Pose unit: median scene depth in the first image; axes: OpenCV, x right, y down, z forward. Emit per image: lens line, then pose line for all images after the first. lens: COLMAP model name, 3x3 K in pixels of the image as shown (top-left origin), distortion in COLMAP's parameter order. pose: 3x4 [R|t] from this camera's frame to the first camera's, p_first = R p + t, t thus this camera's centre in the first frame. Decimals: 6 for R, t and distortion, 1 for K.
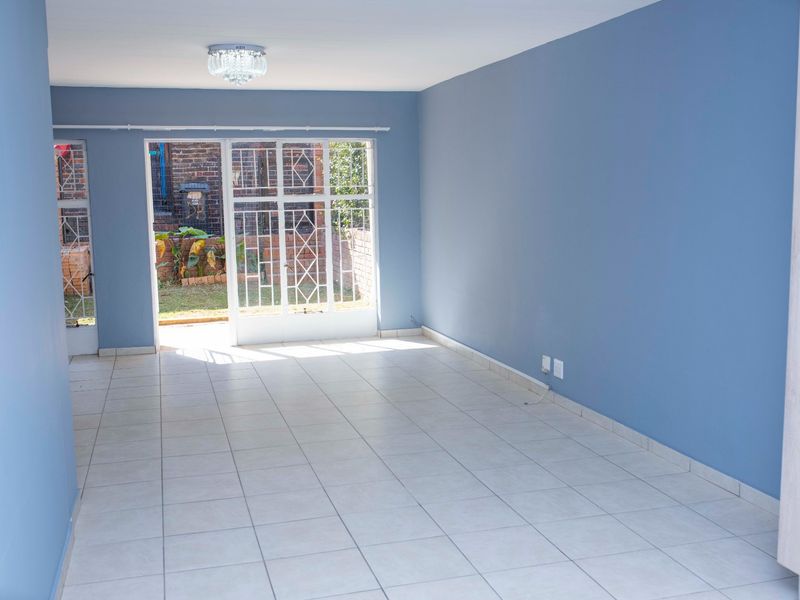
lens RADIAL K [[858.9, 0, 397.3], [0, 858.9, 298.3], [0, 0, 1]] dist [-0.026137, 0.000000]
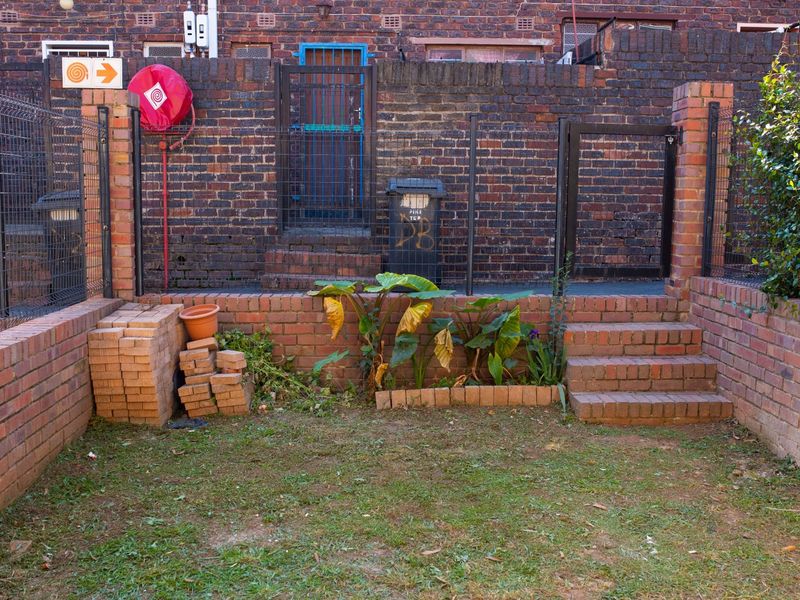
lens RADIAL K [[858.9, 0, 401.7], [0, 858.9, 299.2], [0, 0, 1]] dist [-0.026137, 0.000000]
pose [[0.970550, 0.057320, -0.233980, -0.133226], [-0.059797, 0.998204, -0.003500, -0.065714], [0.233360, 0.017388, 0.972235, 0.552826]]
